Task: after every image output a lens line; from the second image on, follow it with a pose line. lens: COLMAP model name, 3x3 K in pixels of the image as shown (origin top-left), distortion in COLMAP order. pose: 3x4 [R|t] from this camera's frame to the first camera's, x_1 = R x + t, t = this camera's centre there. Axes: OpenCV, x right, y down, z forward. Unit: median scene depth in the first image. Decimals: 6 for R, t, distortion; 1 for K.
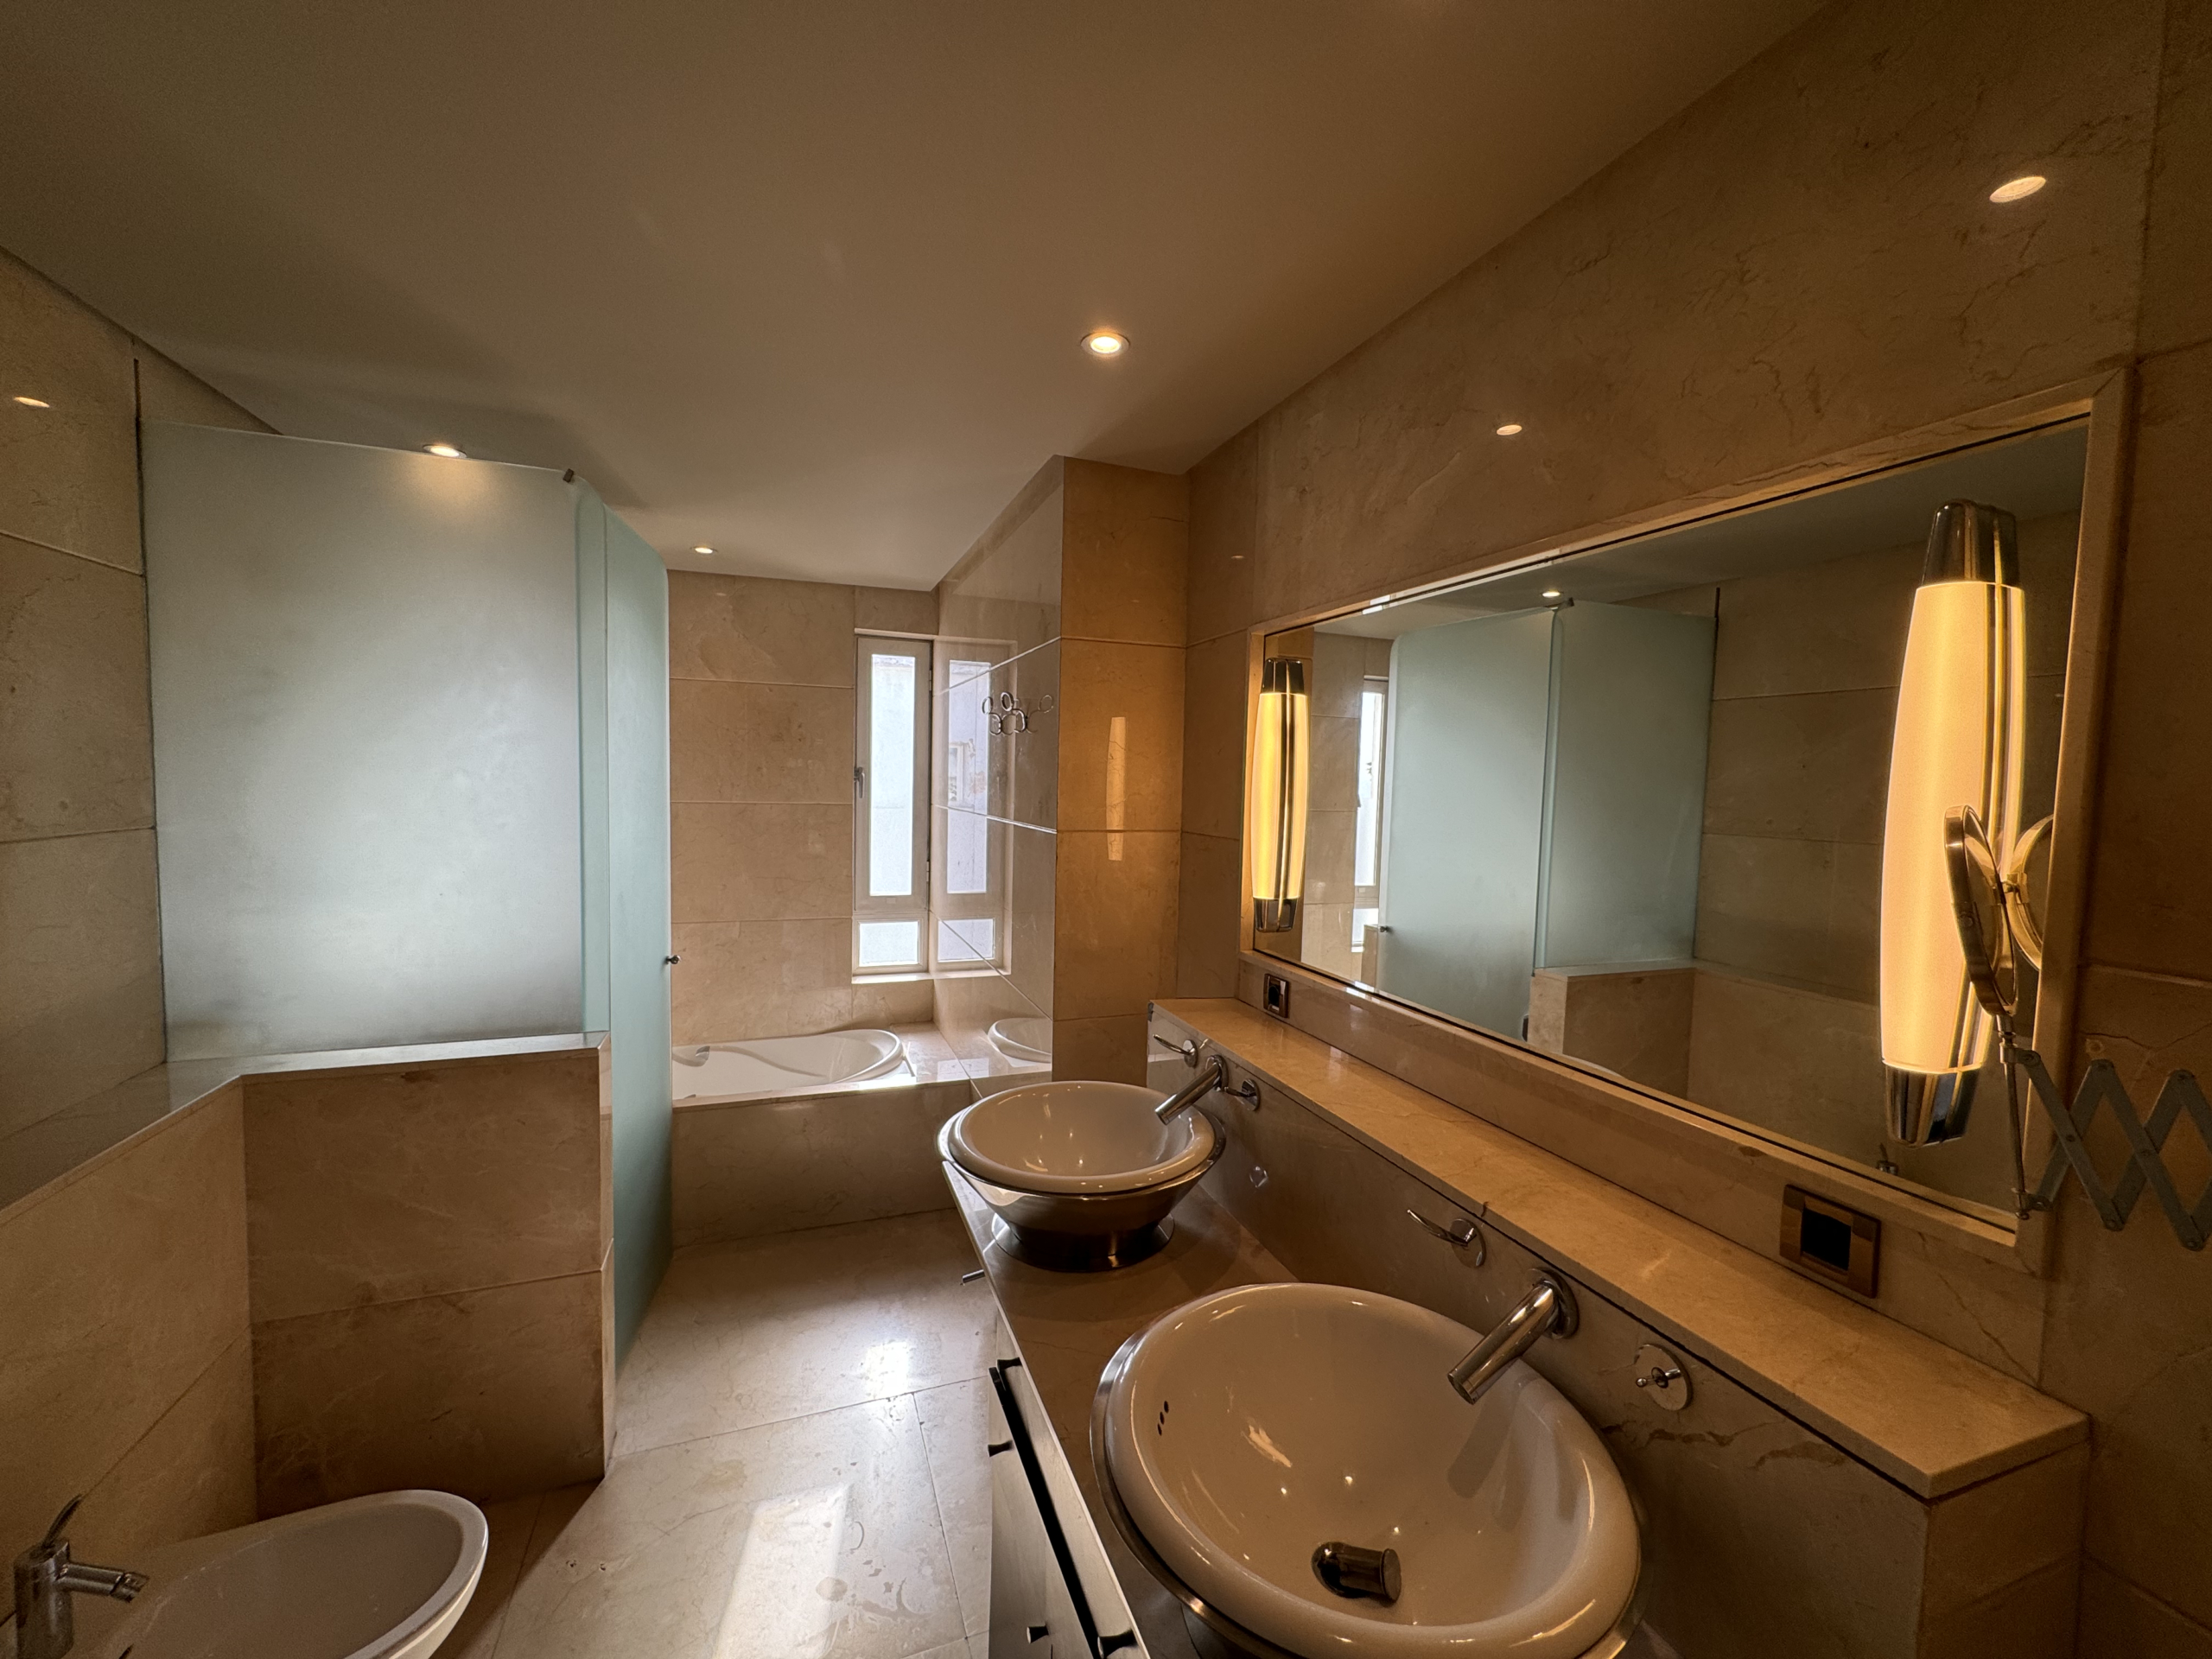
lens RADIAL K [[886.7, 0, 1106.0], [0, 886.7, 829.5], [0, 0, 1]] dist [0.000758, -0.003107]
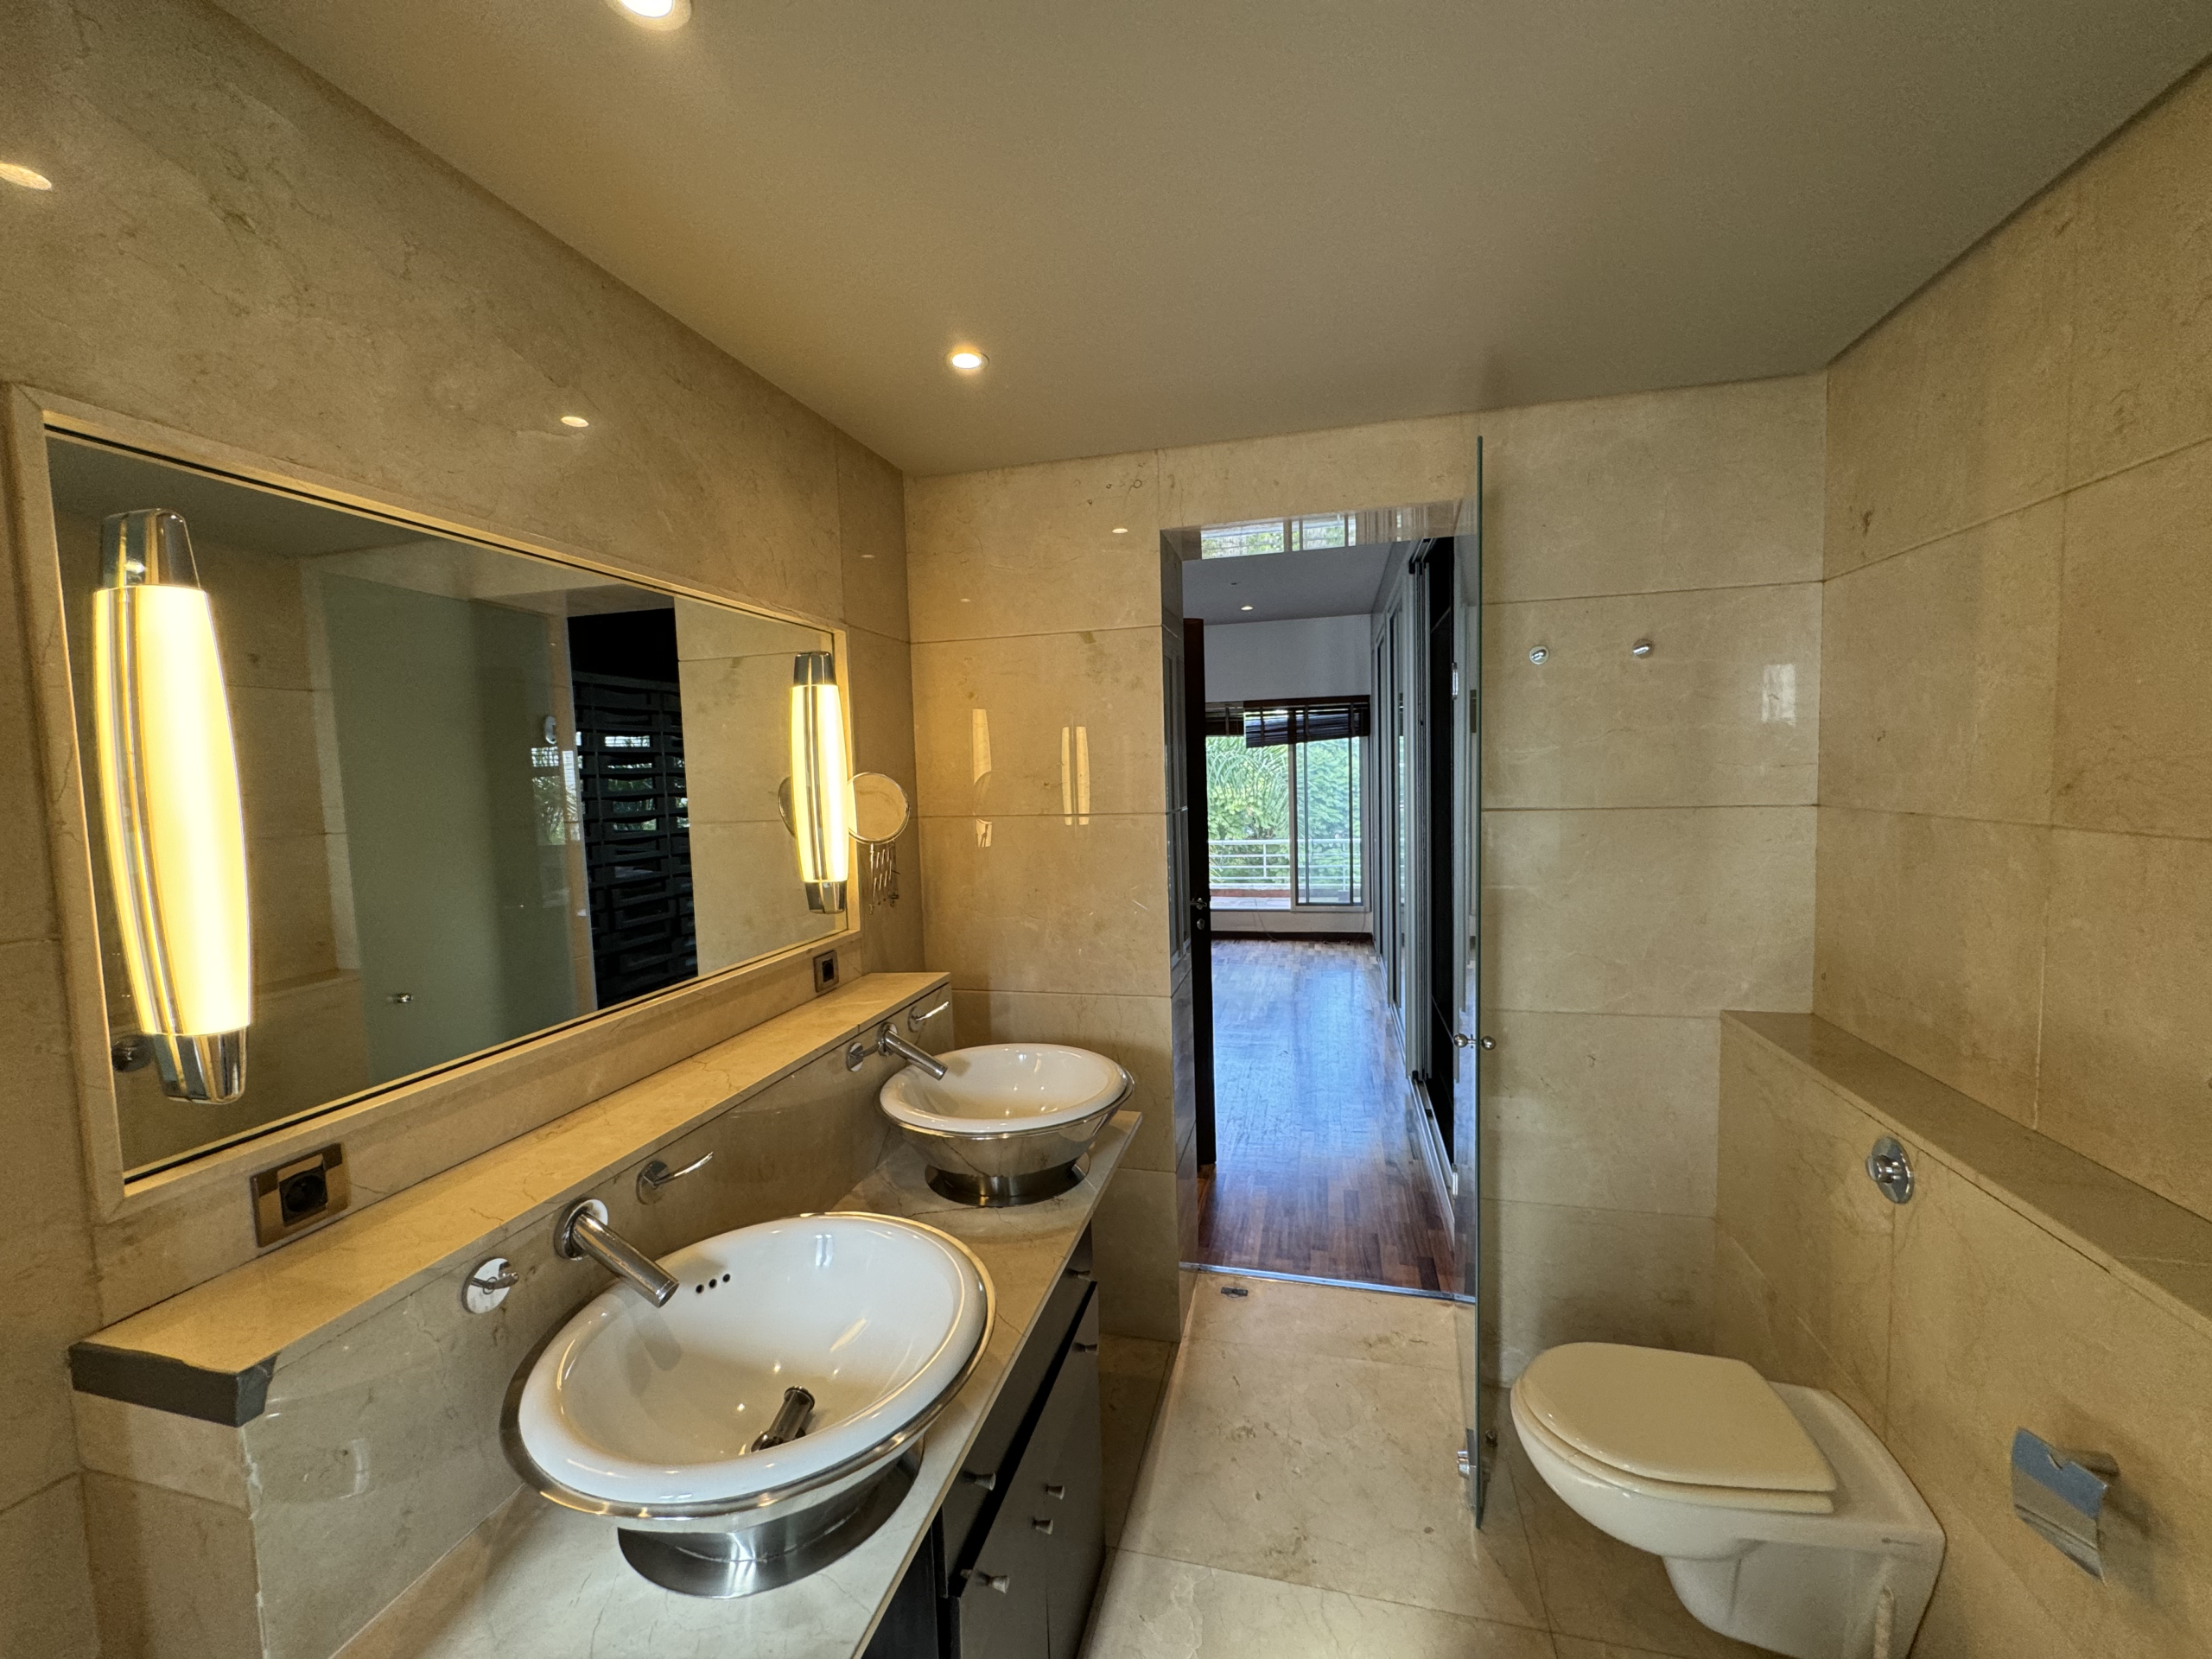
lens RADIAL K [[877.5, 0, 1106.0], [0, 877.5, 829.5], [0, 0, 1]] dist [-0.000321, -0.003241]
pose [[-0.822761, -0.038432, 0.567087, -0.599370], [0.042382, 0.990786, 0.128636, -0.085748], [-0.566806, 0.129870, -0.813551, 1.412412]]
